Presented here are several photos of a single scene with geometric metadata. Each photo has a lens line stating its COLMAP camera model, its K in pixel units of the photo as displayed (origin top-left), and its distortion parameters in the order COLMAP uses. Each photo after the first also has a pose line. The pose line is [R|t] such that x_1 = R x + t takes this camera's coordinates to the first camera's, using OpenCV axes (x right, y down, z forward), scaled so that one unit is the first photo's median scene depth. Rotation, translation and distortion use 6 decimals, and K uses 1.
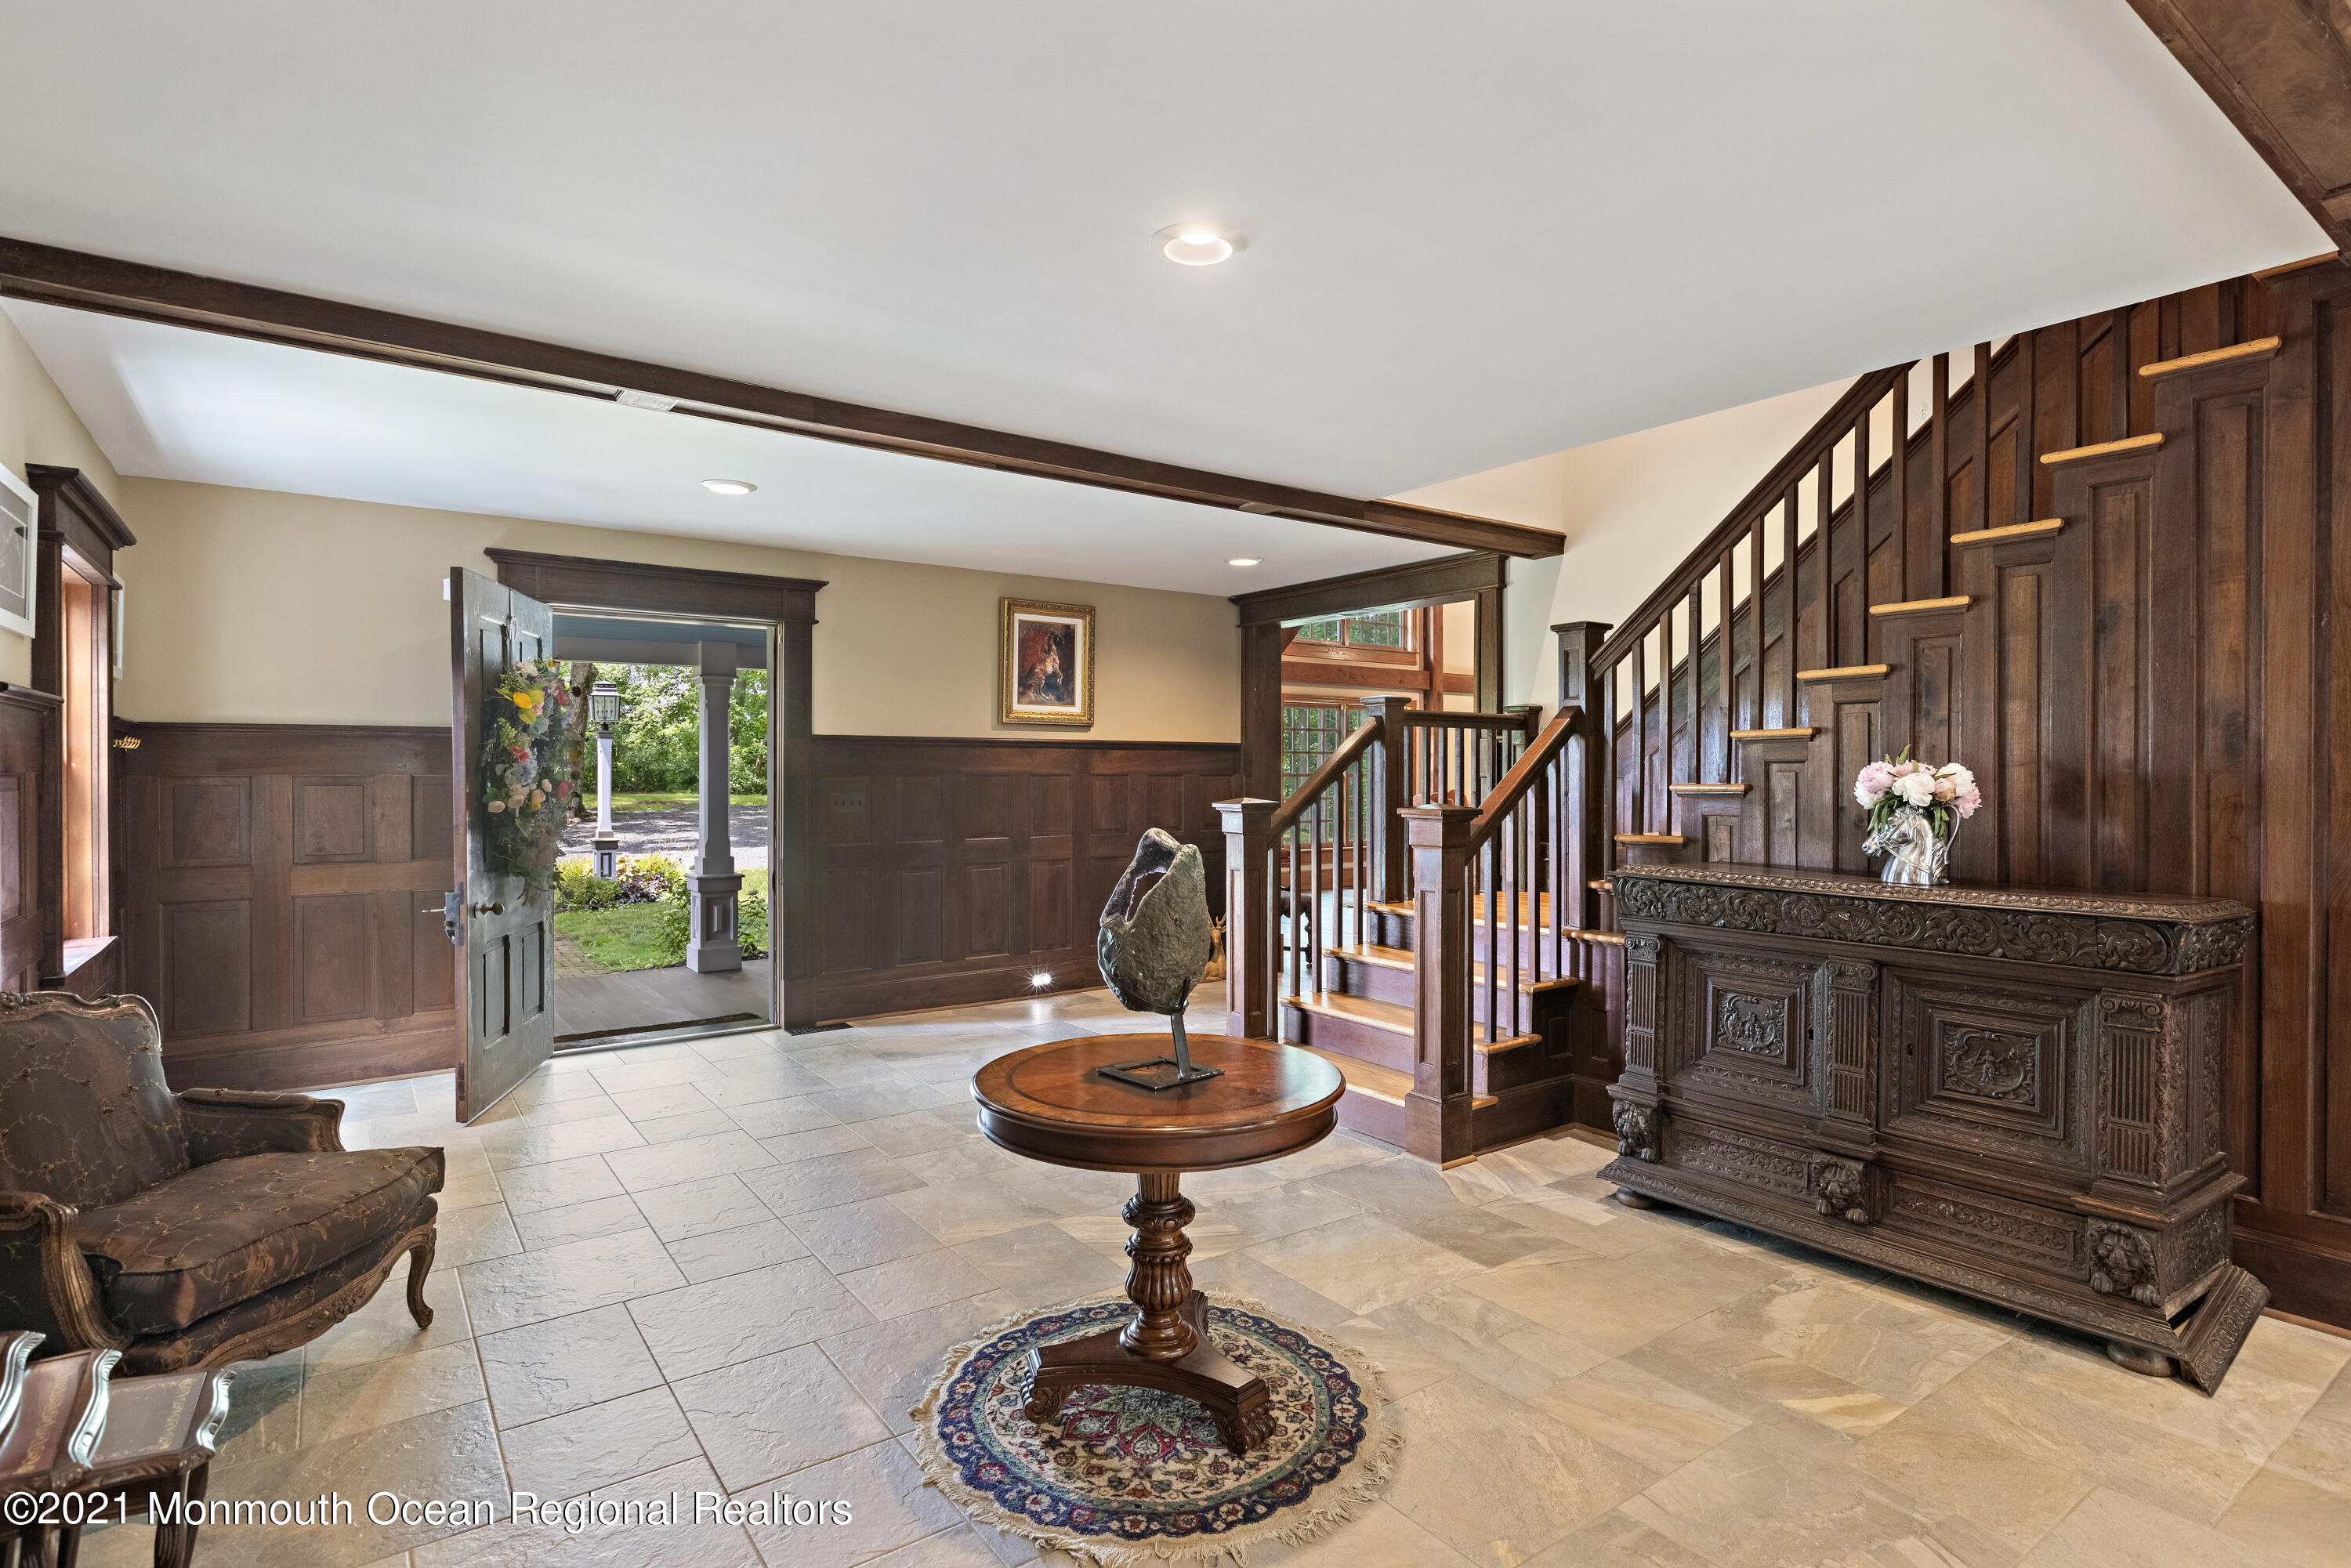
lens RADIAL K [[1173.2, 0, 1178.1], [0, 1173.2, 776.0], [0, 0, 1]] dist [-0.001521, -0.000179]
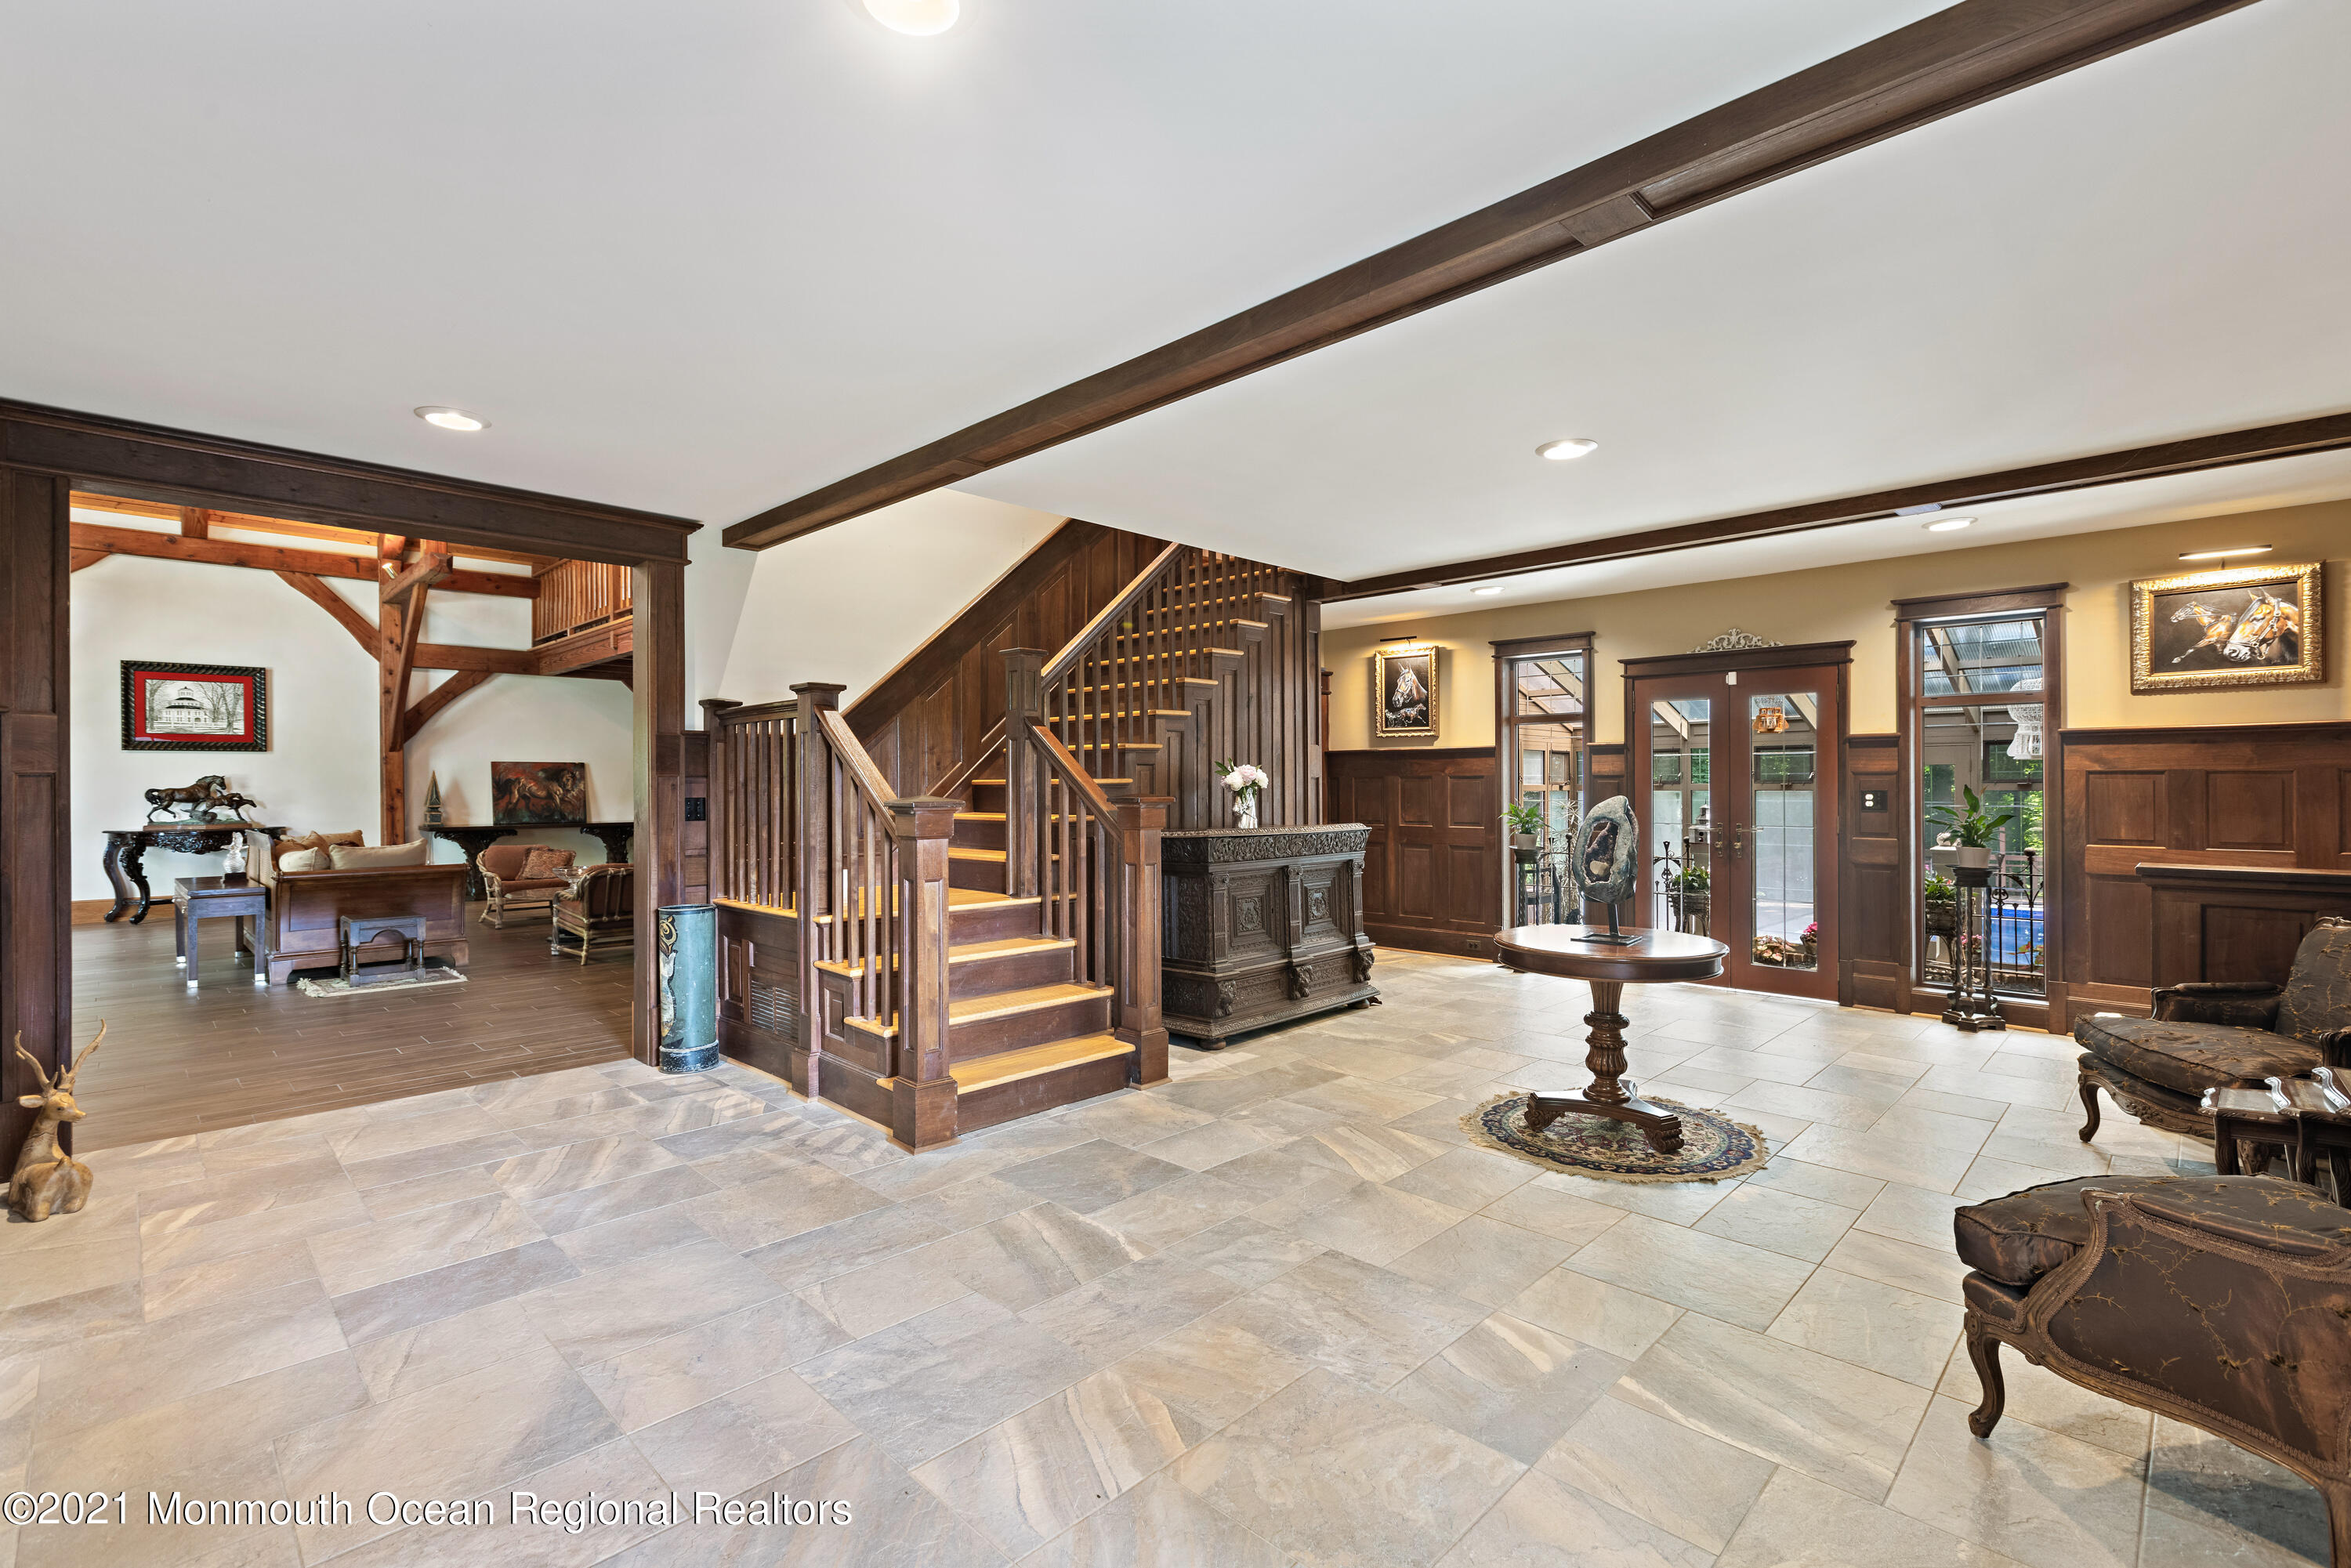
lens RADIAL K [[1047.0, 0, 1178.7], [0, 1047.0, 788.4], [0, 0, 1]] dist [0.003299, -0.000708]
pose [[-0.165301, -0.003906, 0.986235, -1.038742], [0.004326, 0.999980, 0.004686, 0.015440], [-0.986234, 0.005041, -0.165280, 1.366792]]
